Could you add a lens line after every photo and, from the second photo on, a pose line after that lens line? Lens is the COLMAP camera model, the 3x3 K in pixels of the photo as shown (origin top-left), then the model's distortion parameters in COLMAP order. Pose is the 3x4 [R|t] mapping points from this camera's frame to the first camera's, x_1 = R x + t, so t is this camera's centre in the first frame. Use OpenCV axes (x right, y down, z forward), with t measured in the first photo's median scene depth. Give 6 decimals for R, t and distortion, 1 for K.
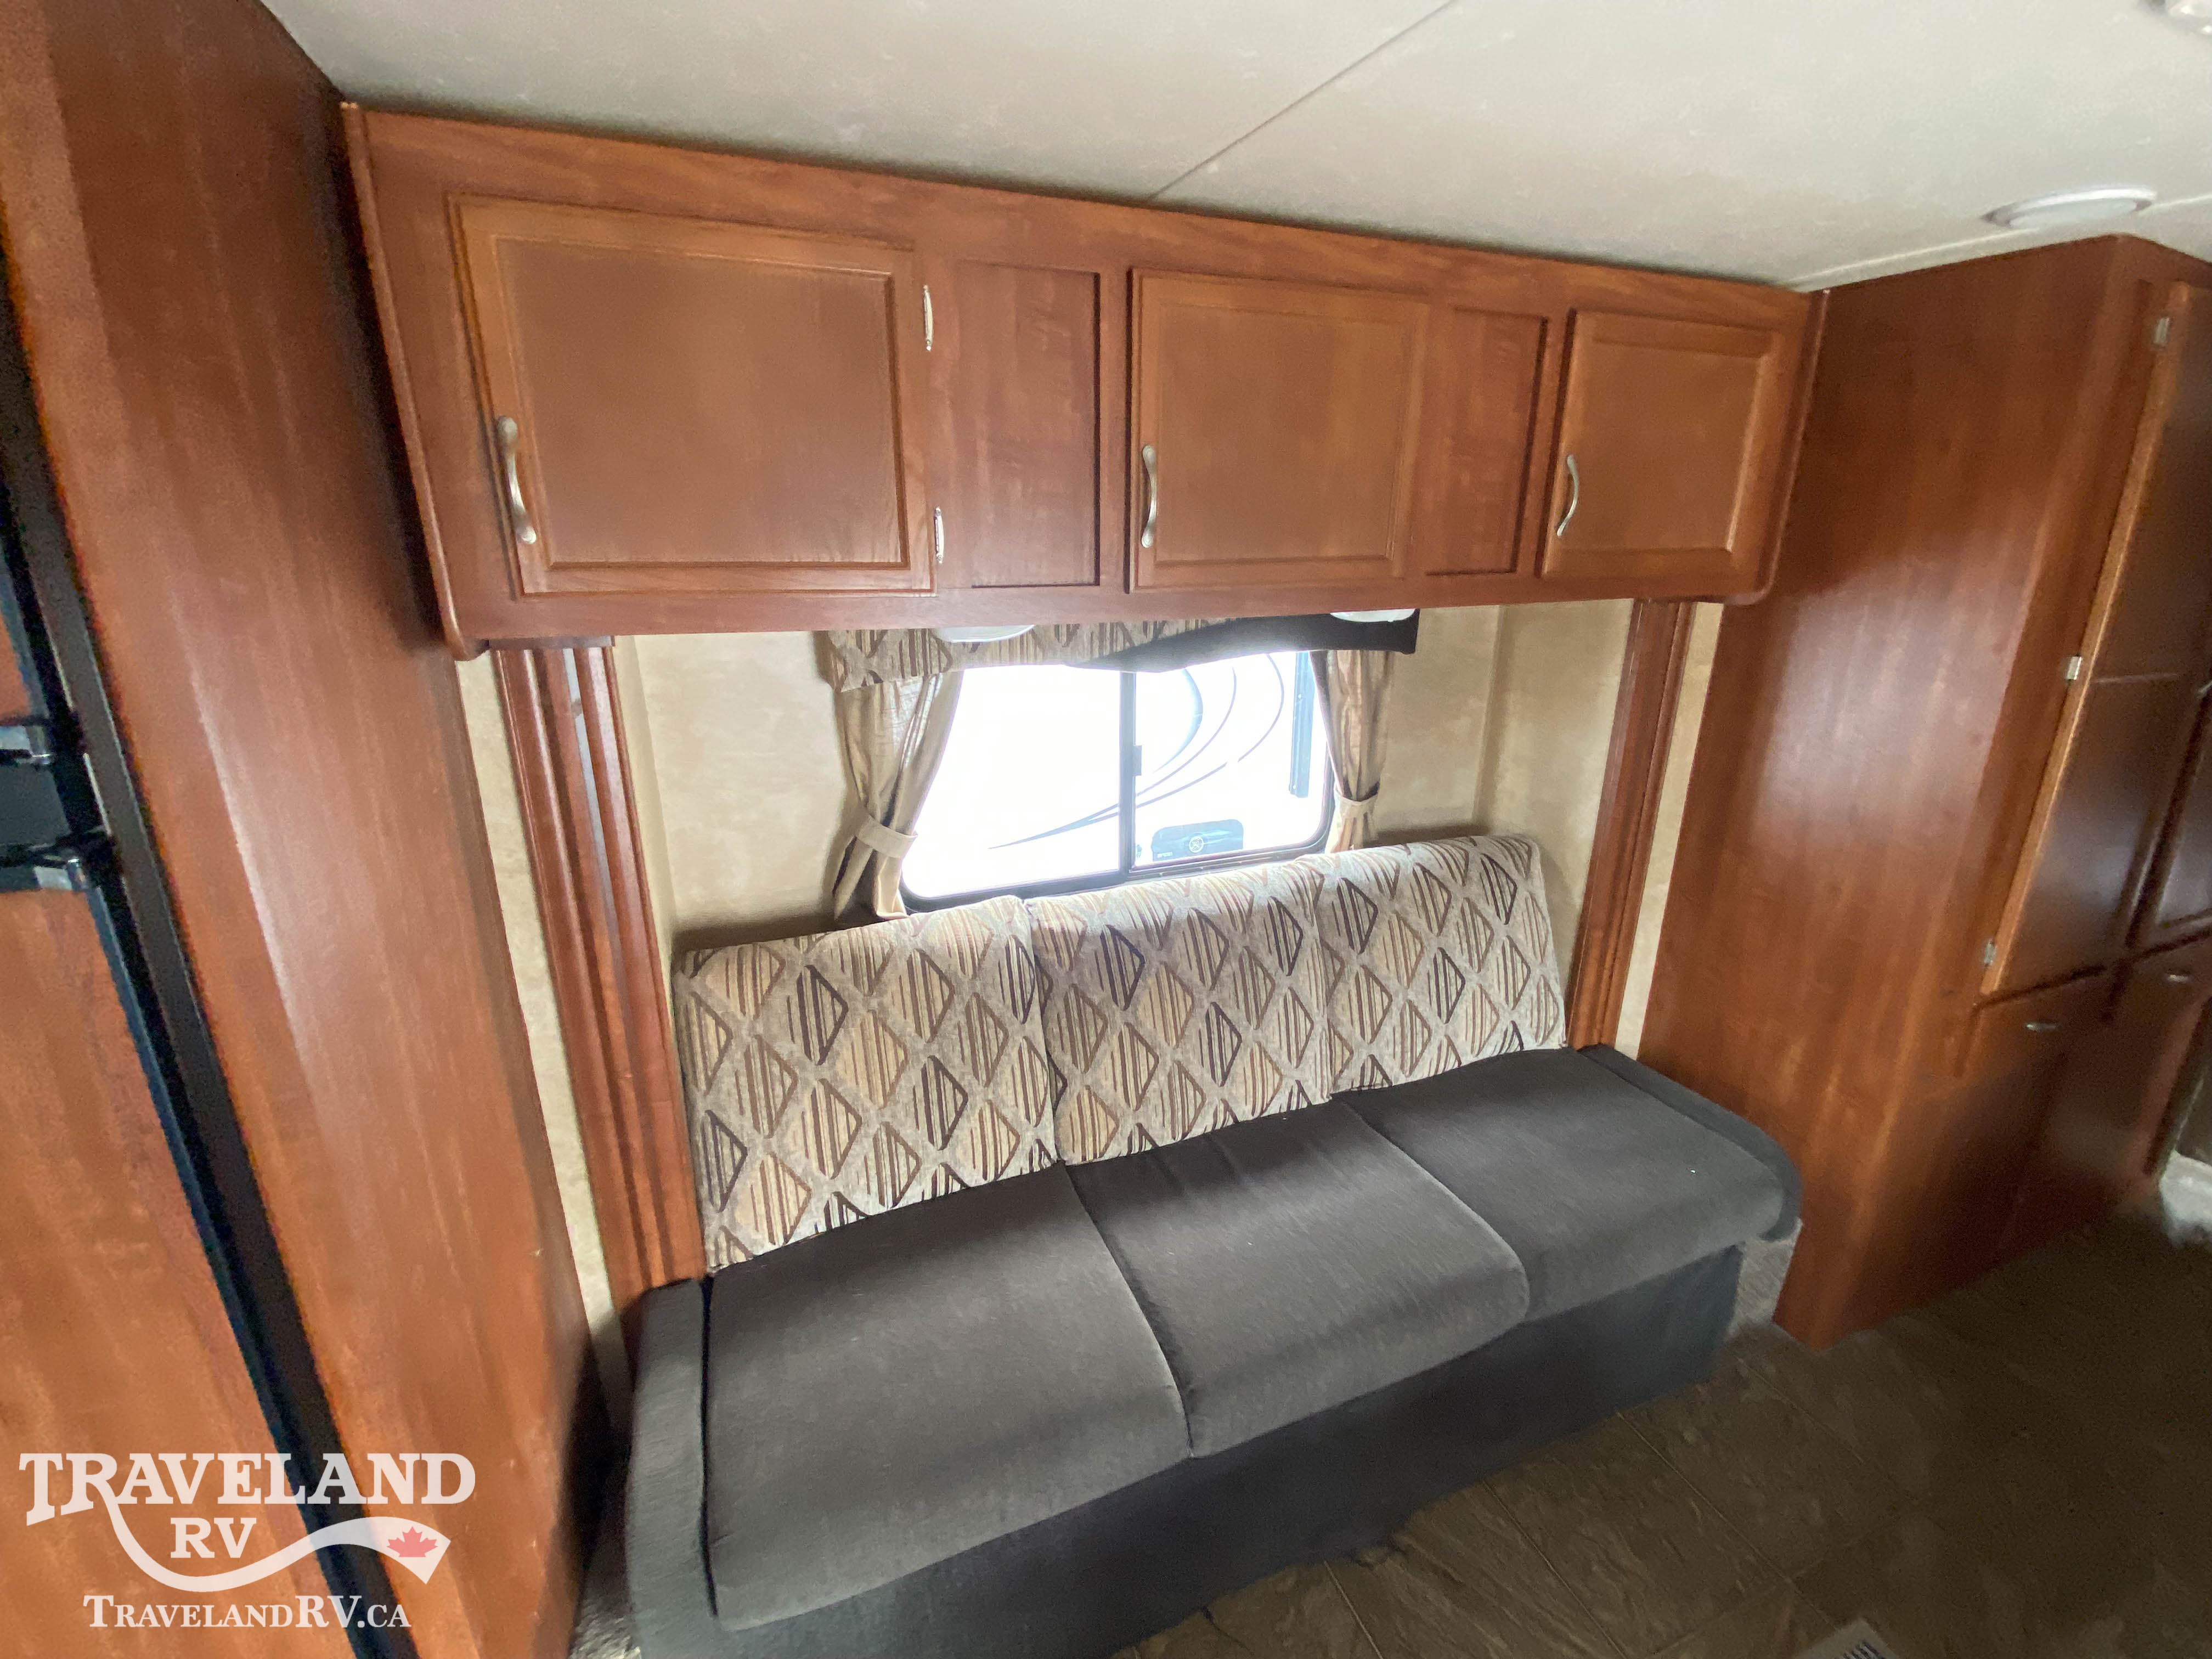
lens RADIAL K [[926.6, 0, 1111.6], [0, 926.6, 826.0], [0, 0, 1]] dist [0.024955, -0.028621]
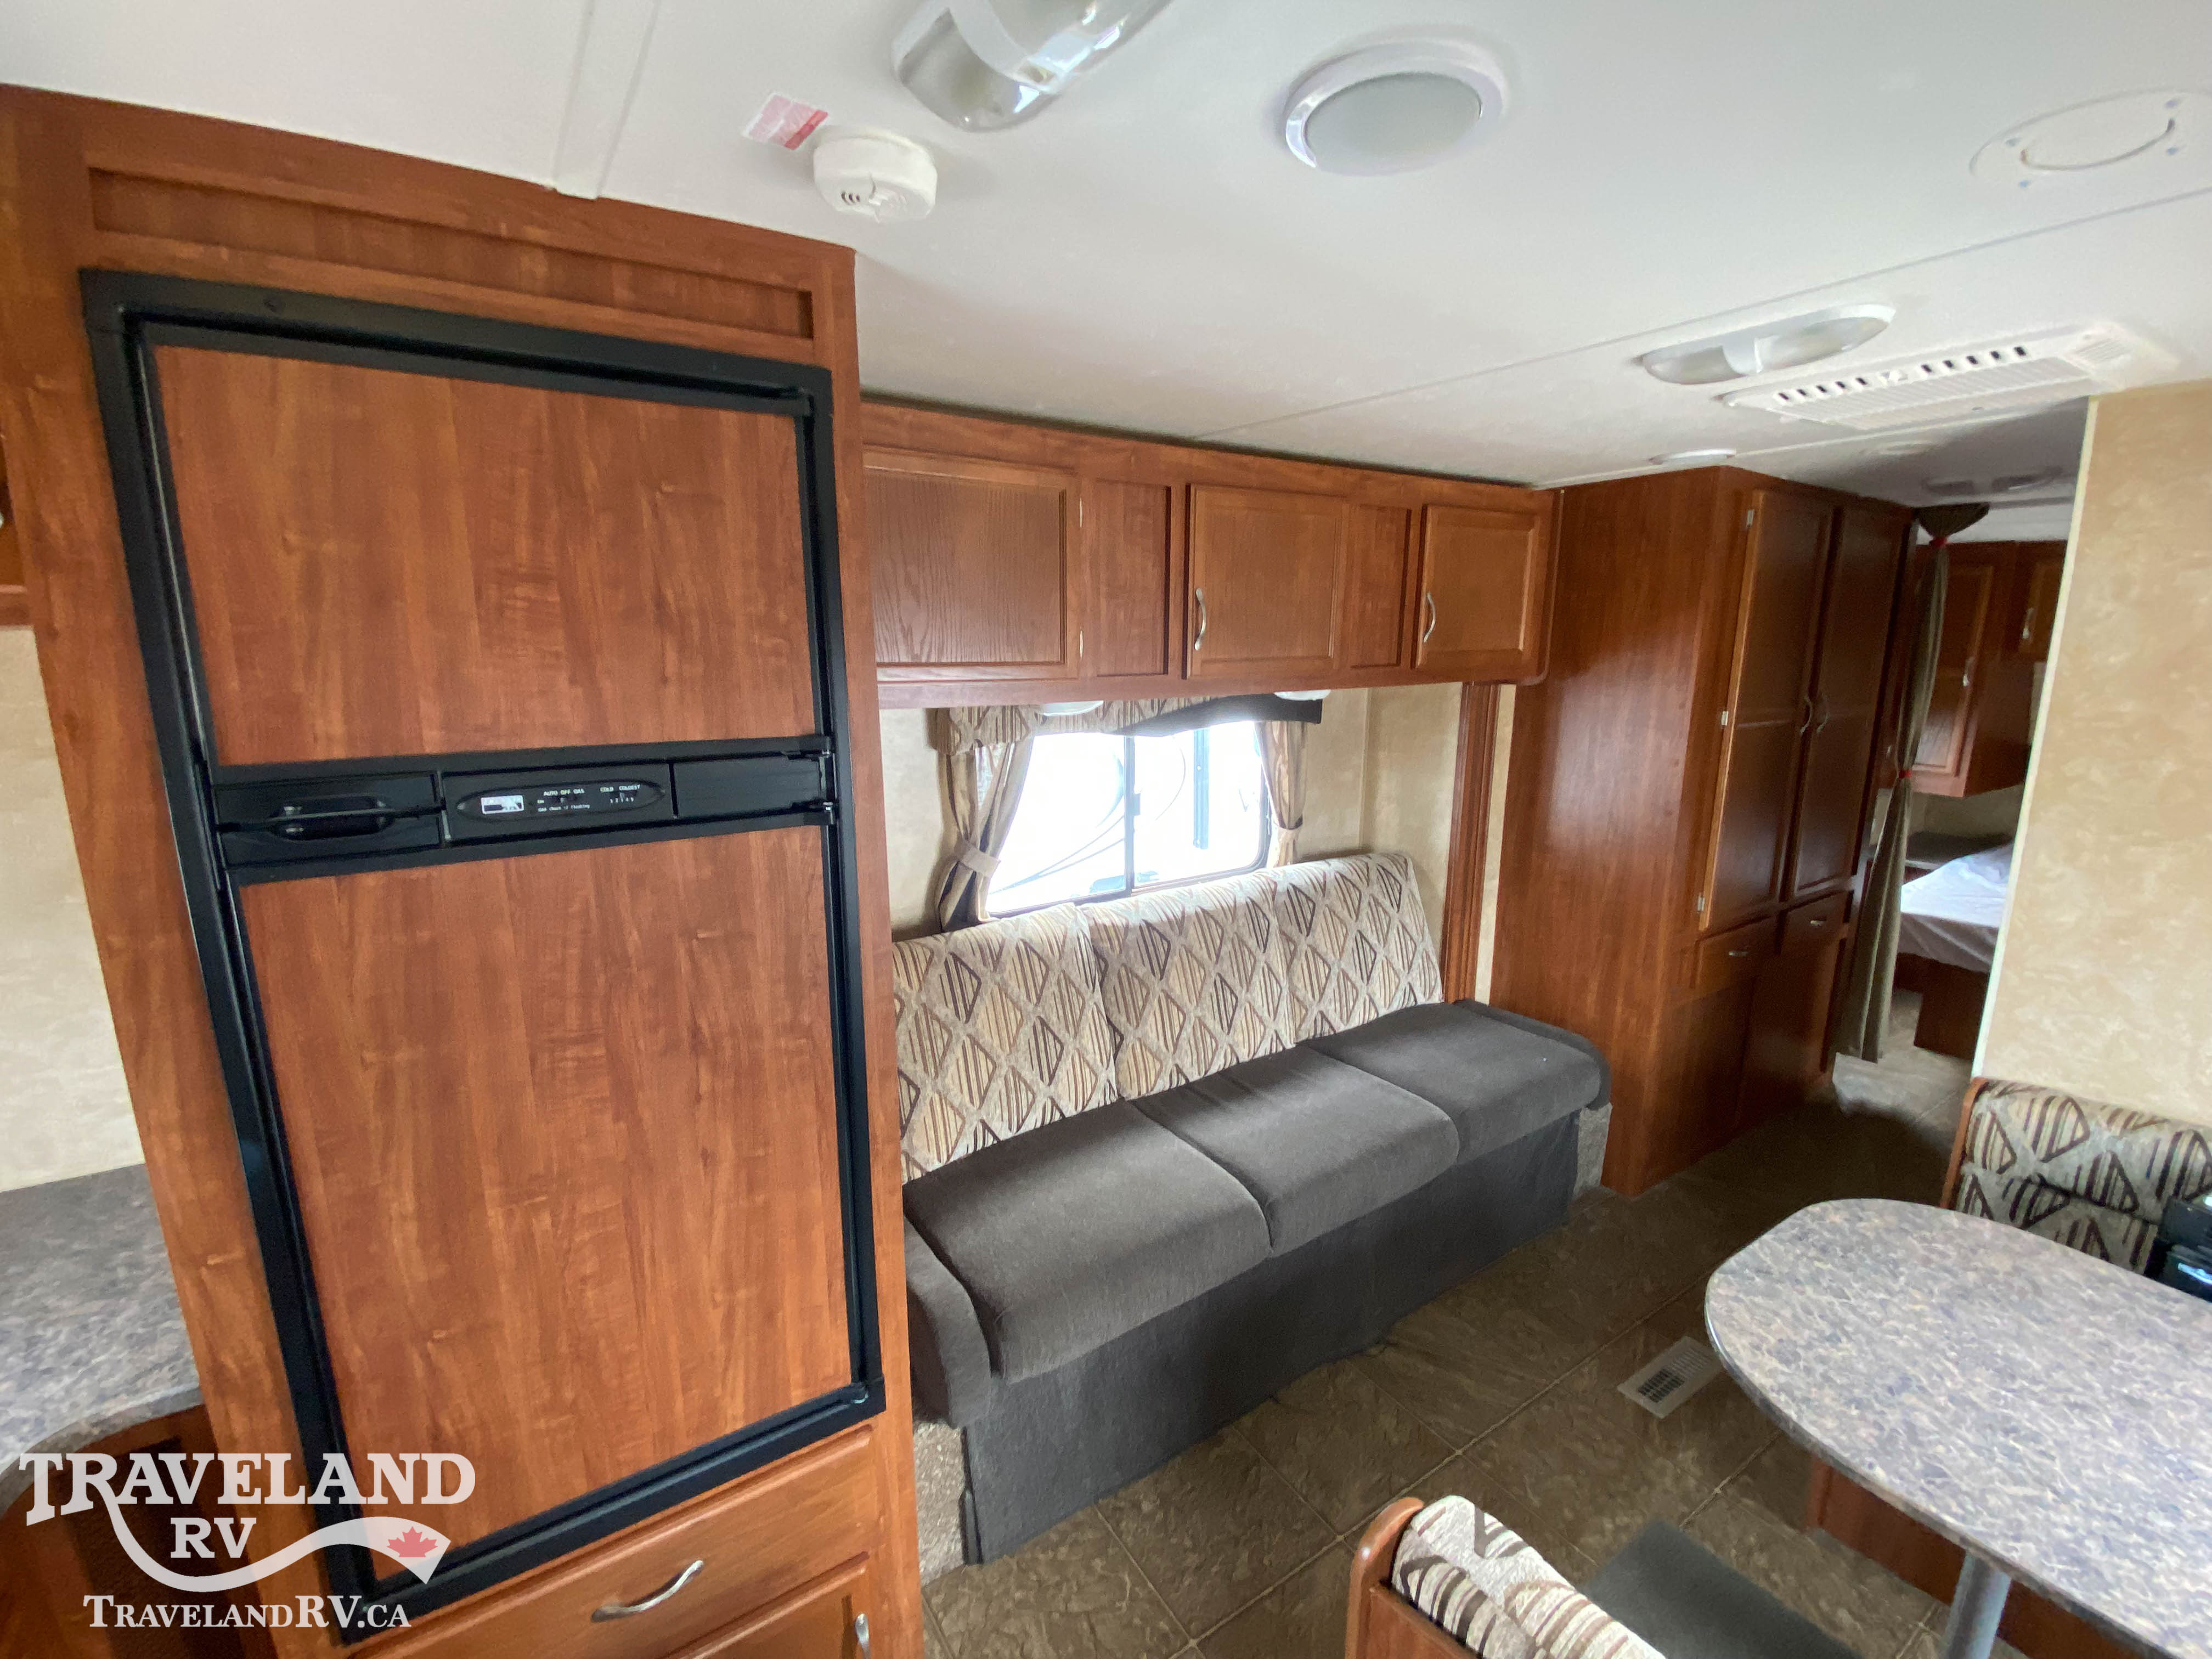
lens RADIAL K [[927.1, 0, 1101.0], [0, 927.1, 828.5], [0, 0, 1]] dist [0.028766, -0.028926]
pose [[0.980175, -0.042812, 0.193454, -0.324880], [0.062829, 0.993147, -0.098550, 0.104960], [-0.187909, 0.108751, 0.976147, -0.341595]]
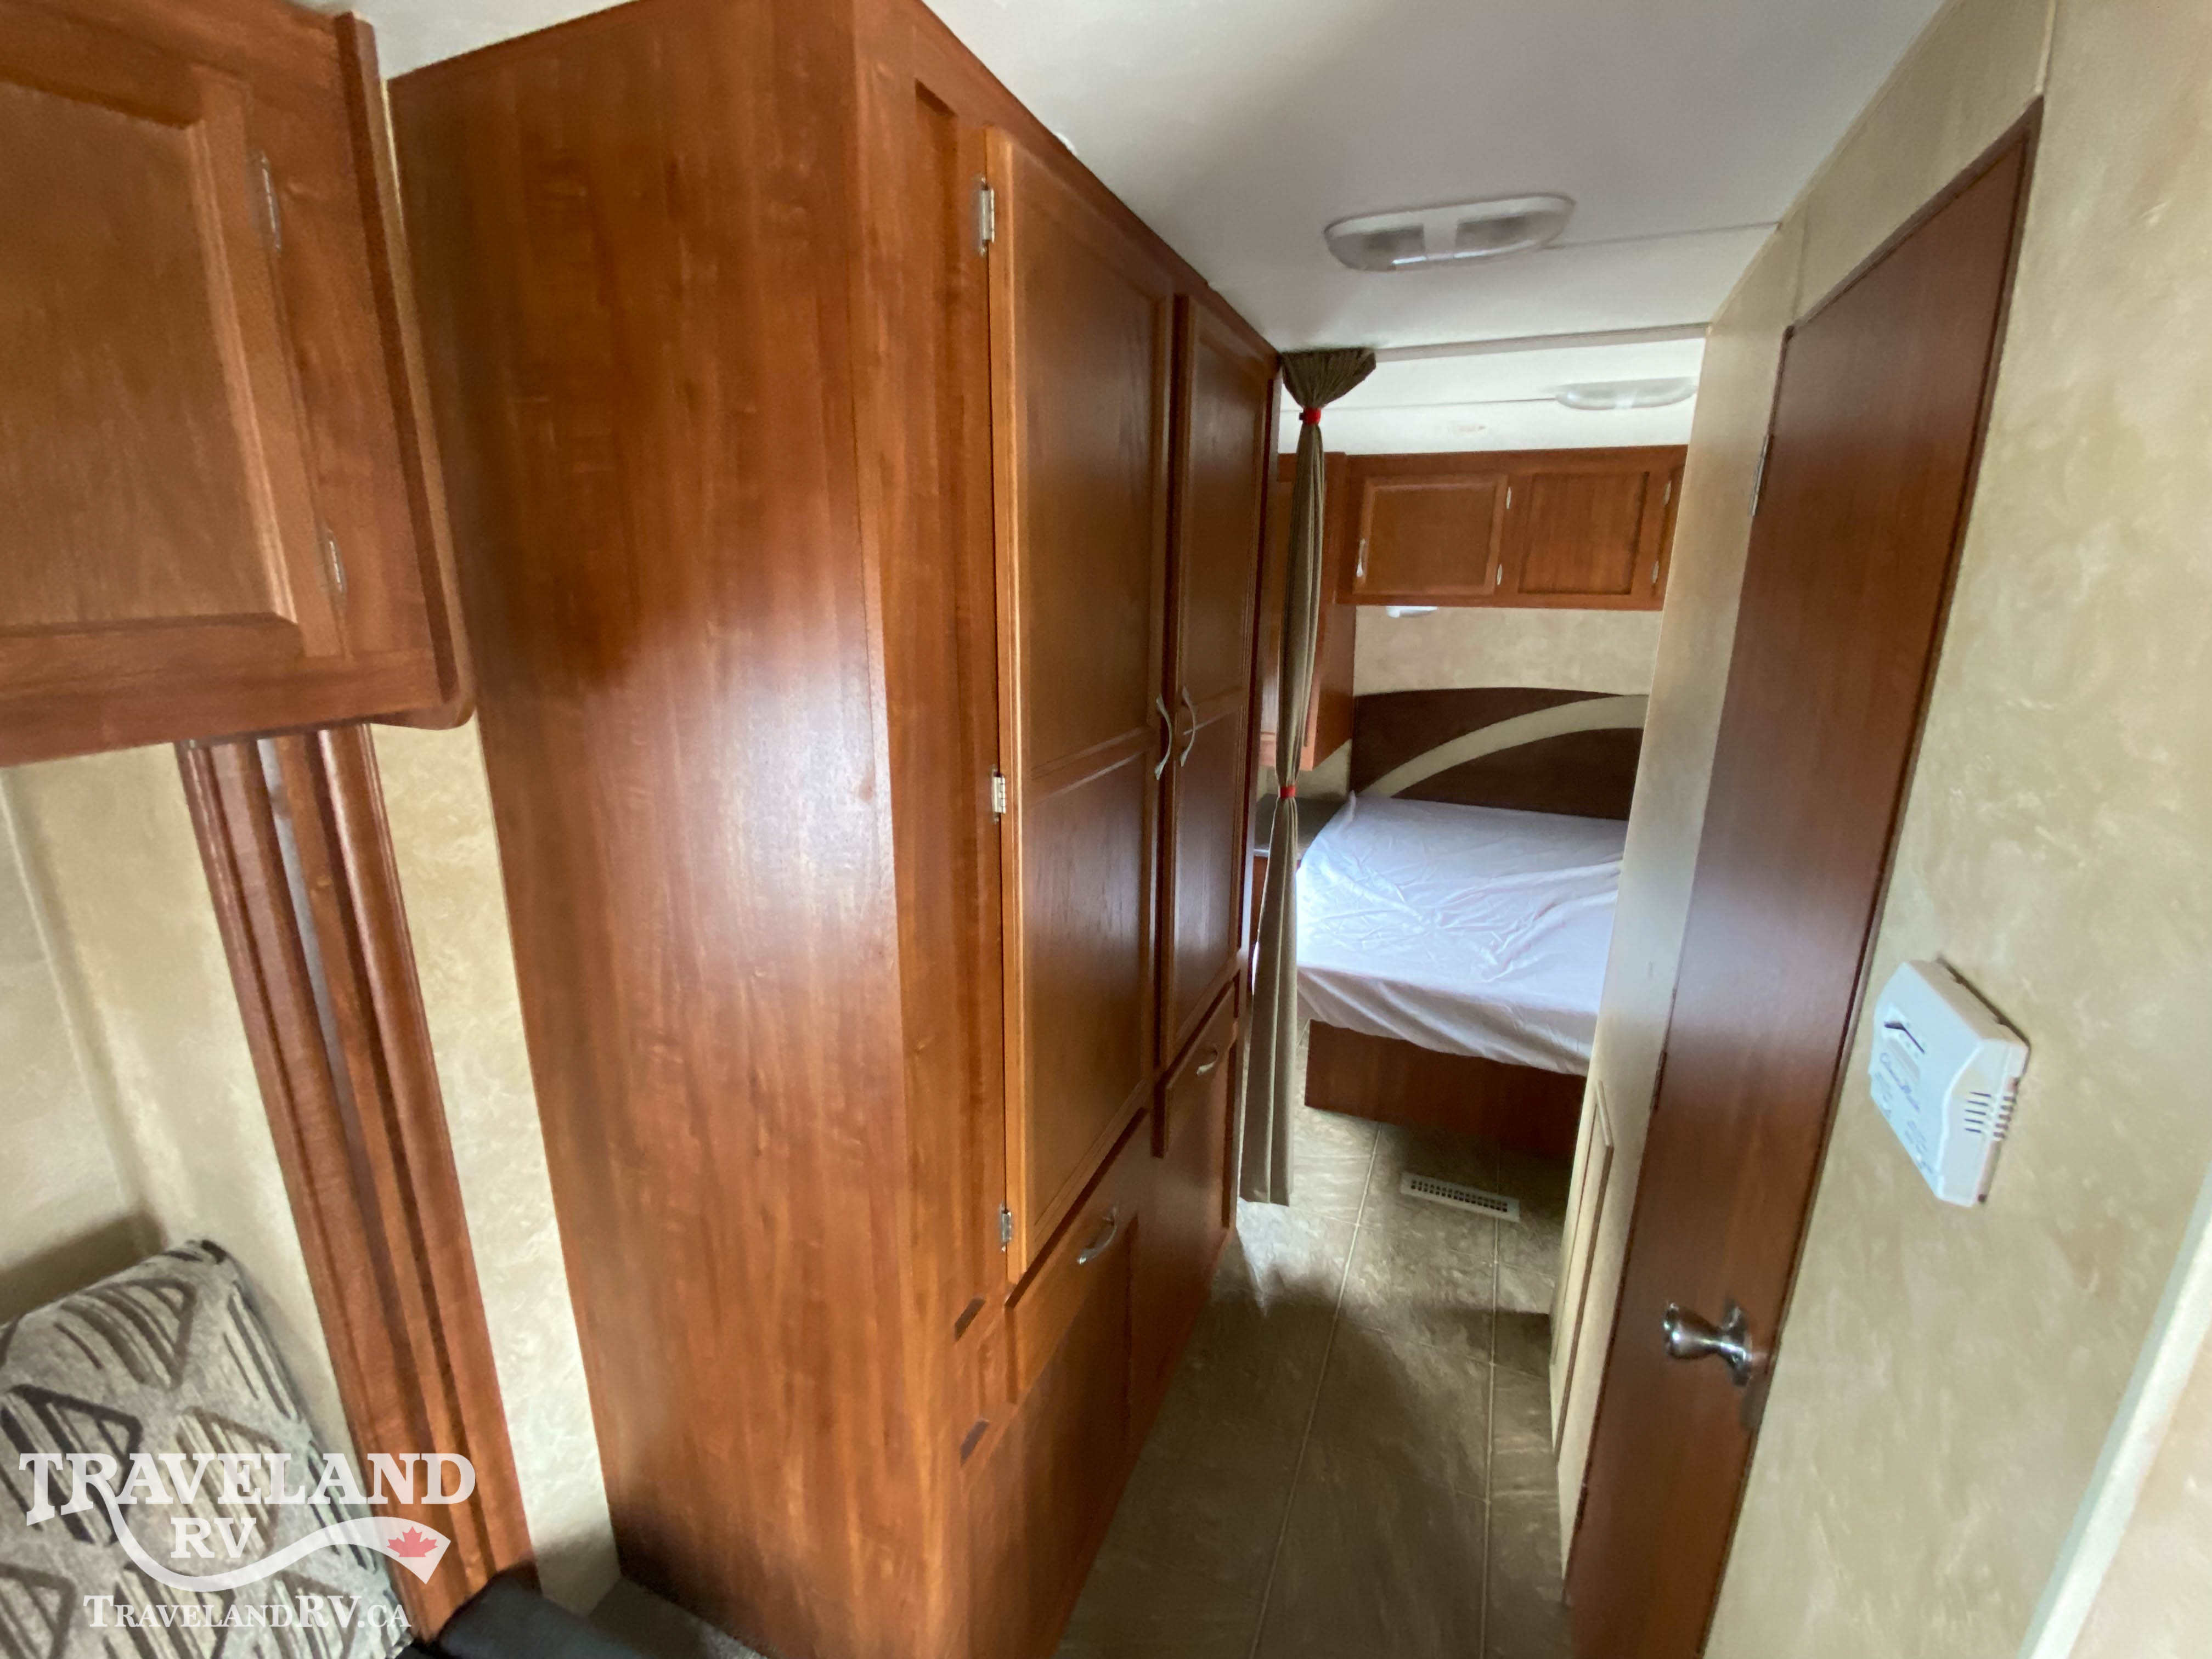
lens RADIAL K [[927.1, 0, 1101.0], [0, 927.1, 828.5], [0, 0, 1]] dist [0.028766, -0.028926]
pose [[0.696798, -0.184304, 0.693184, 0.594340], [0.204104, 0.977419, 0.054708, -0.151903], [-0.687614, 0.103361, 0.718682, 0.460499]]
